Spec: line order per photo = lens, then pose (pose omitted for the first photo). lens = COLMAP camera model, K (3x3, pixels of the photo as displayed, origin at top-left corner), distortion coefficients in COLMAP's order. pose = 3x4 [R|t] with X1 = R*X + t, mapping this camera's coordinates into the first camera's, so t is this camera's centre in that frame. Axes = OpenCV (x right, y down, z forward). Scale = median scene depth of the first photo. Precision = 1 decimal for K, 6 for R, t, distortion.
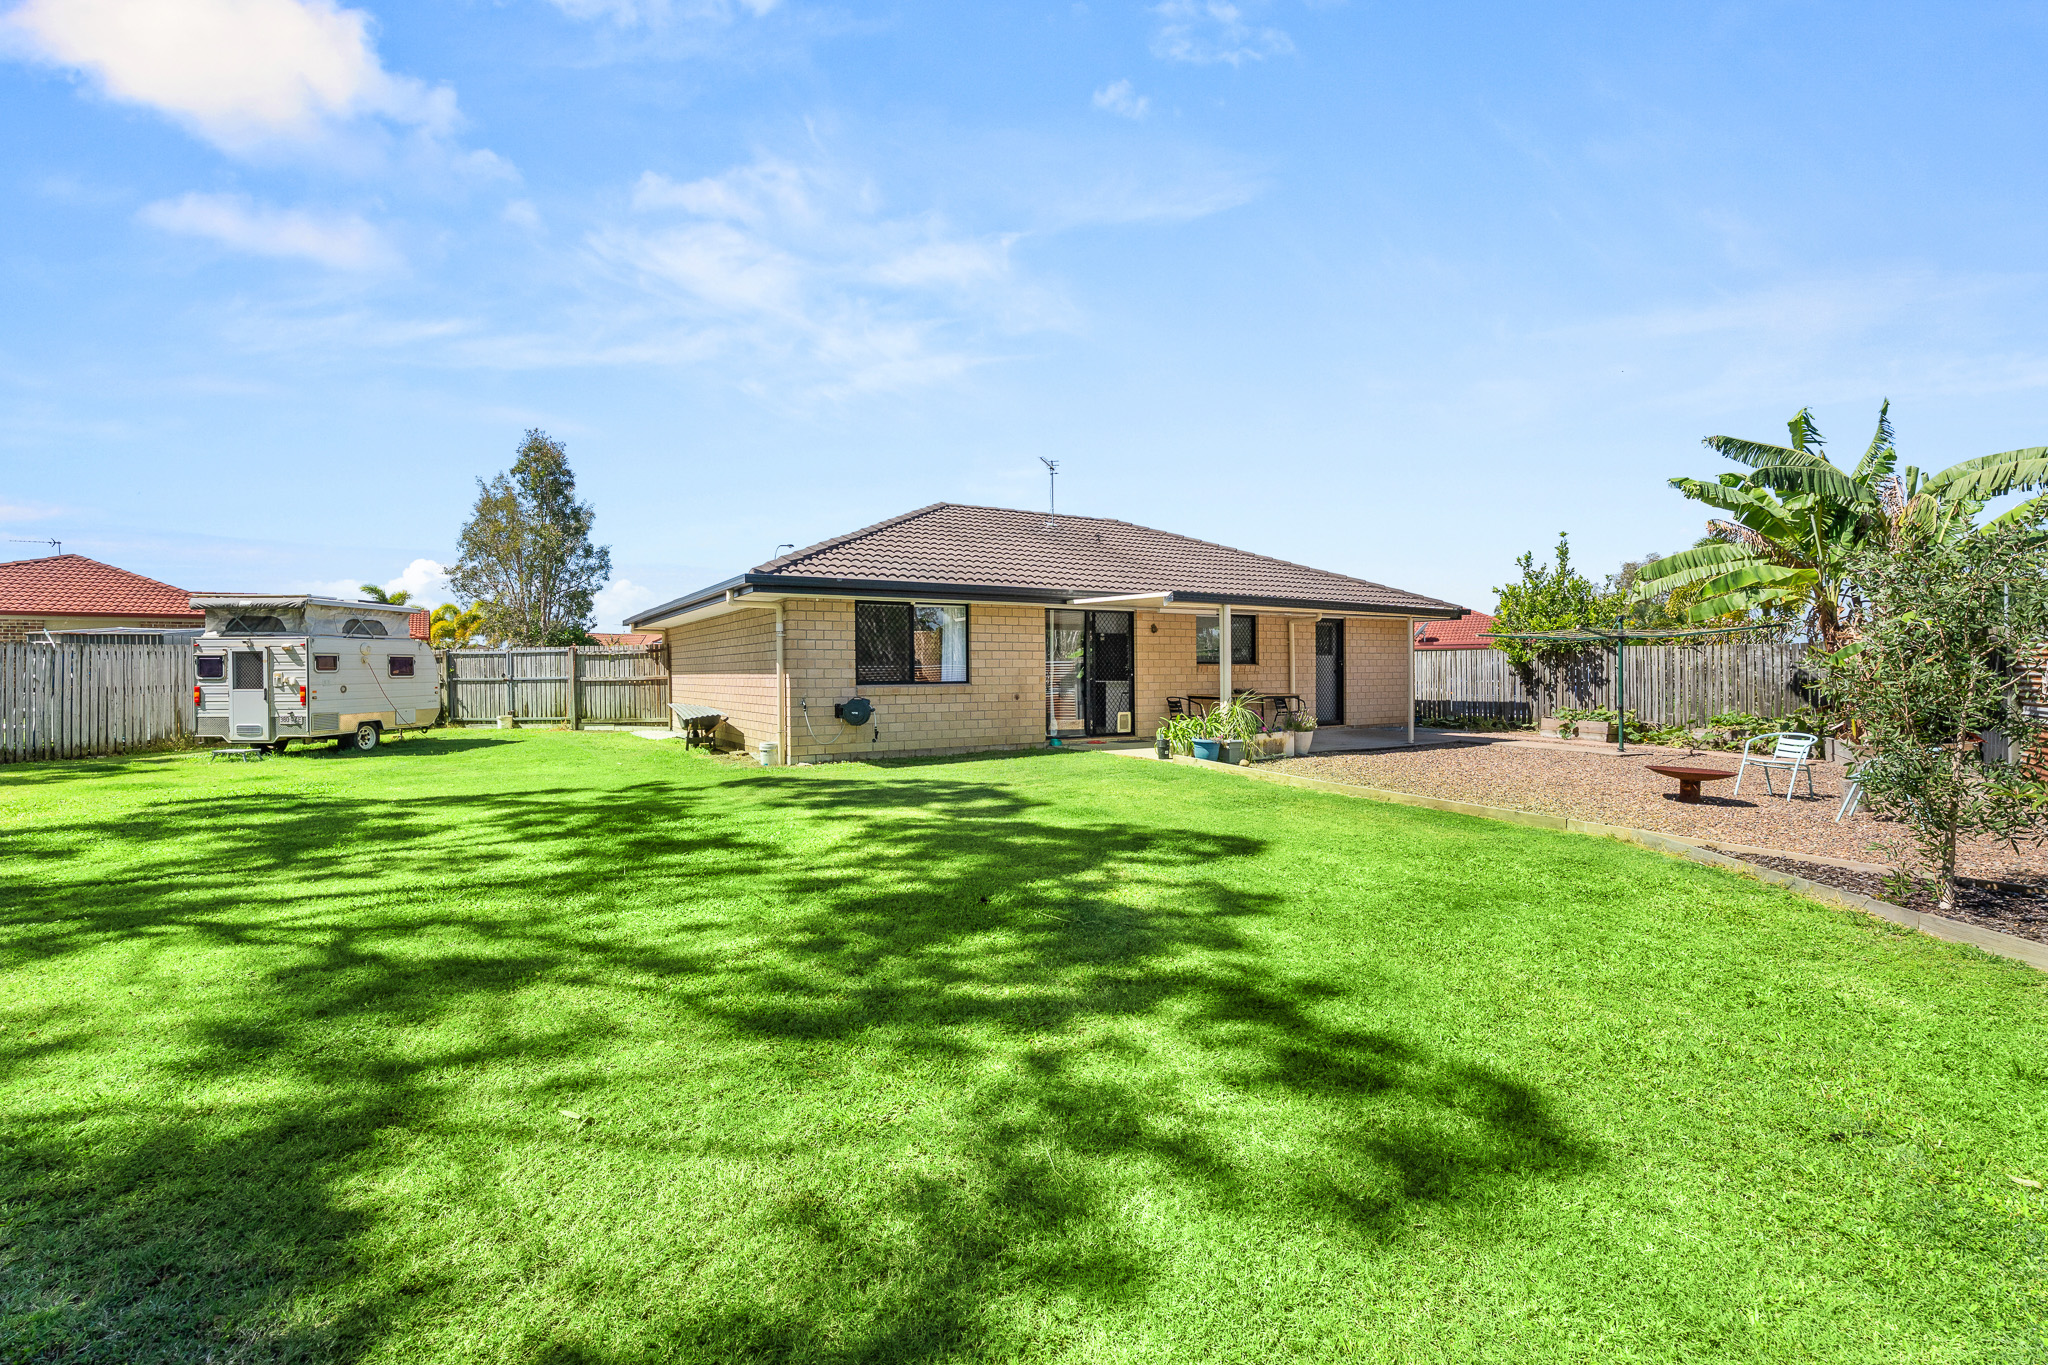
lens RADIAL K [[919.2, 0, 1015.4], [0, 919.2, 670.5], [0, 0, 1]] dist [0.010810, -0.002357]
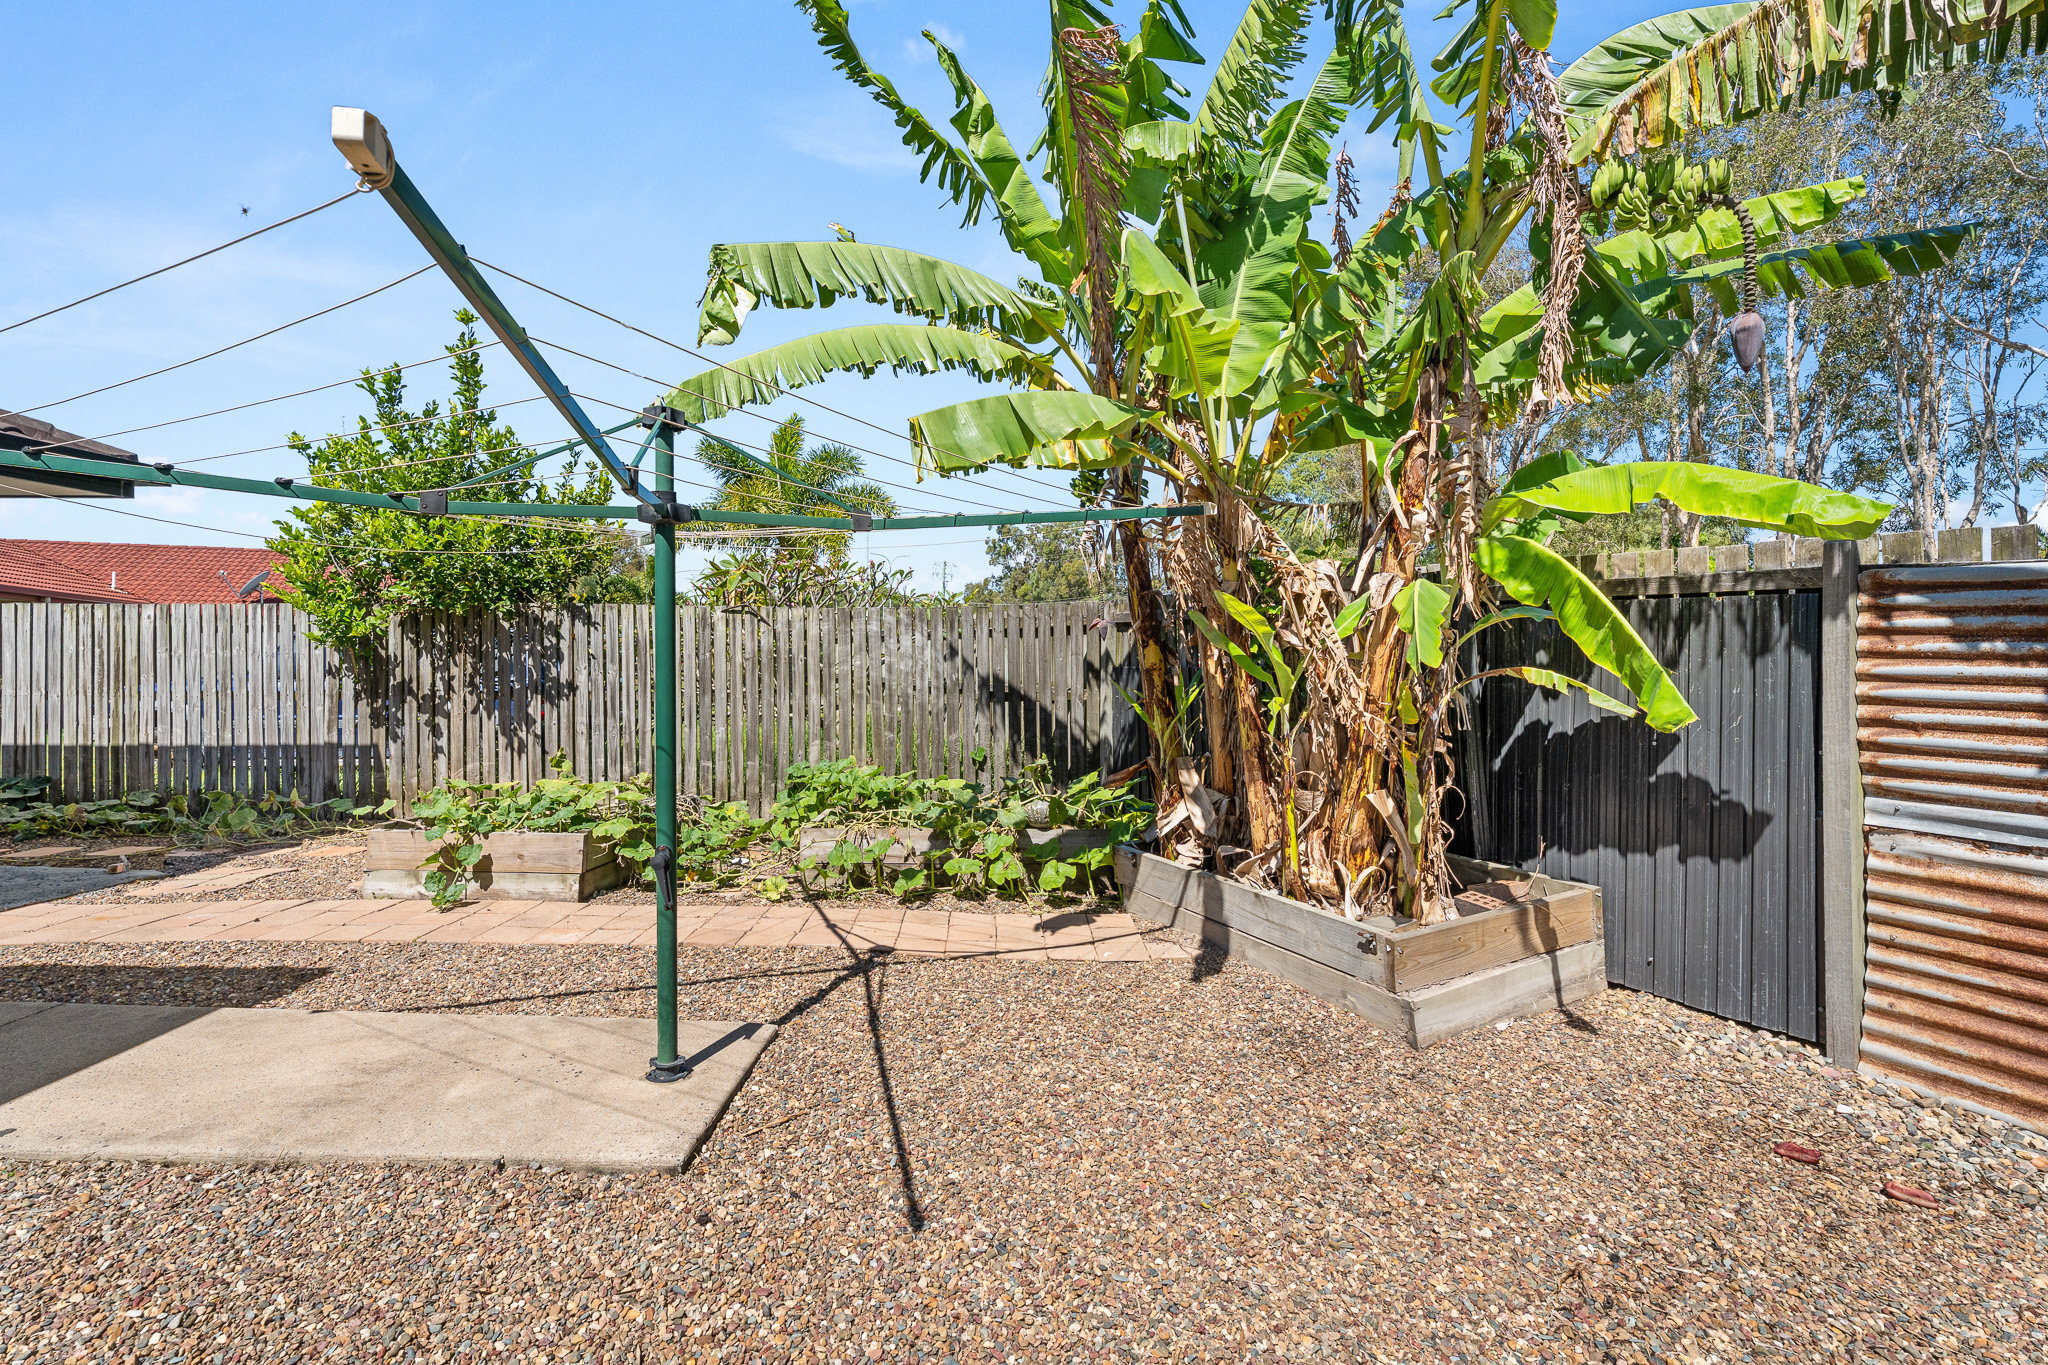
lens RADIAL K [[919.2, 0, 998.7], [0, 919.2, 655.5], [0, 0, 1]] dist [0.010810, -0.002357]
pose [[0.520138, 0.004261, 0.854072, 0.385616], [-0.006252, 0.999980, -0.001181, -0.003510], [-0.854060, -0.004726, 0.520154, 0.616828]]
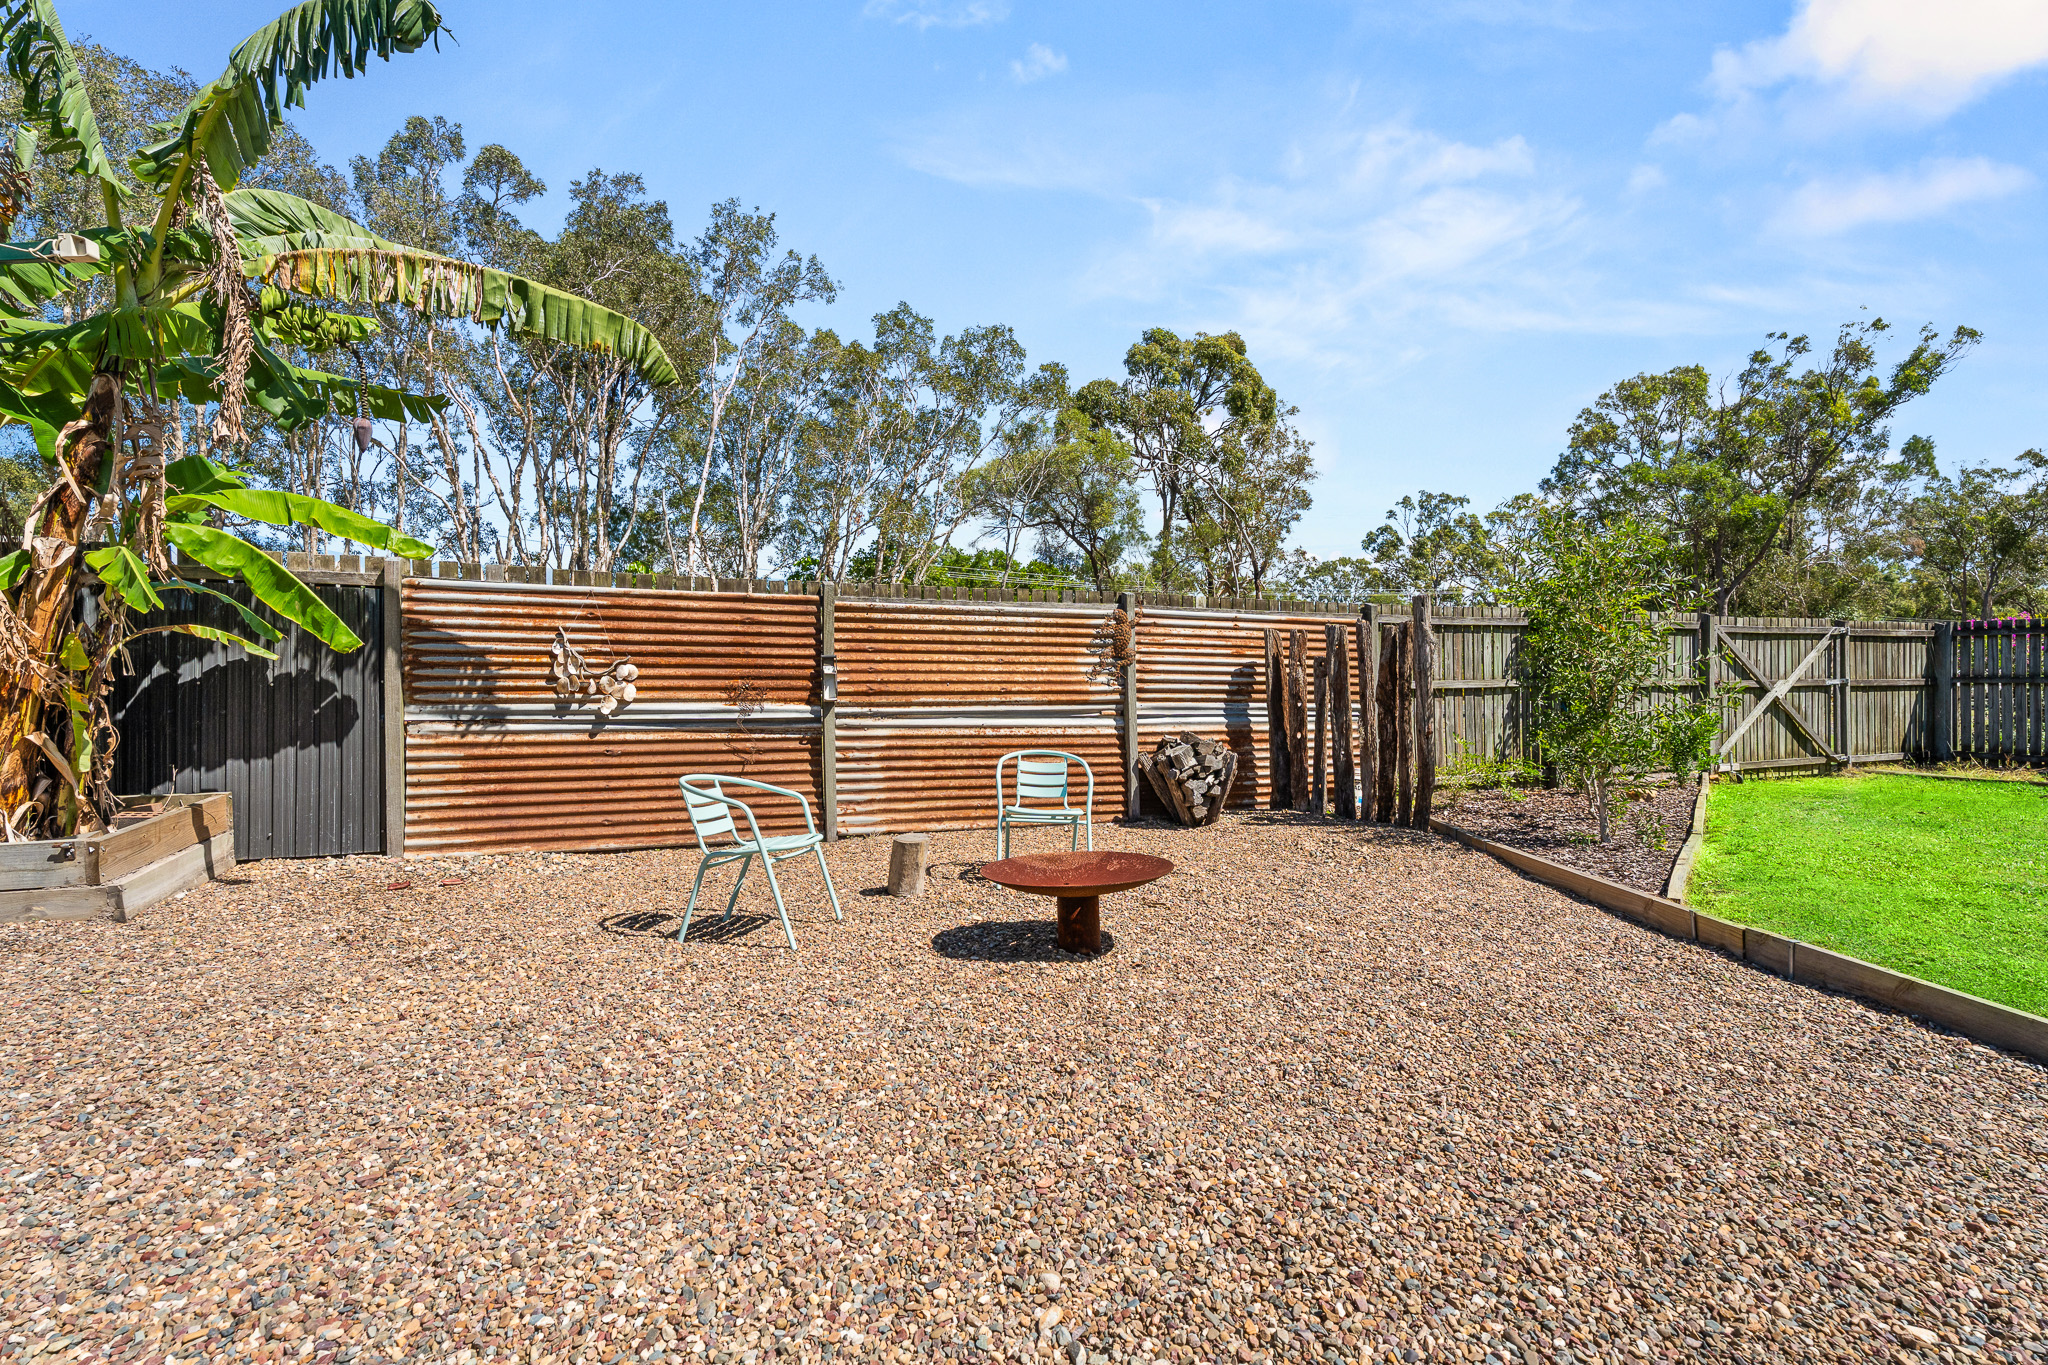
lens RADIAL K [[919.2, 0, 1029.1], [0, 919.2, 672.2], [0, 0, 1]] dist [0.010810, -0.002357]
pose [[-0.803809, 0.012554, 0.594755, 0.269346], [0.005753, 0.999895, -0.013330, 0.015921], [-0.594860, -0.007293, -0.803797, 0.691302]]
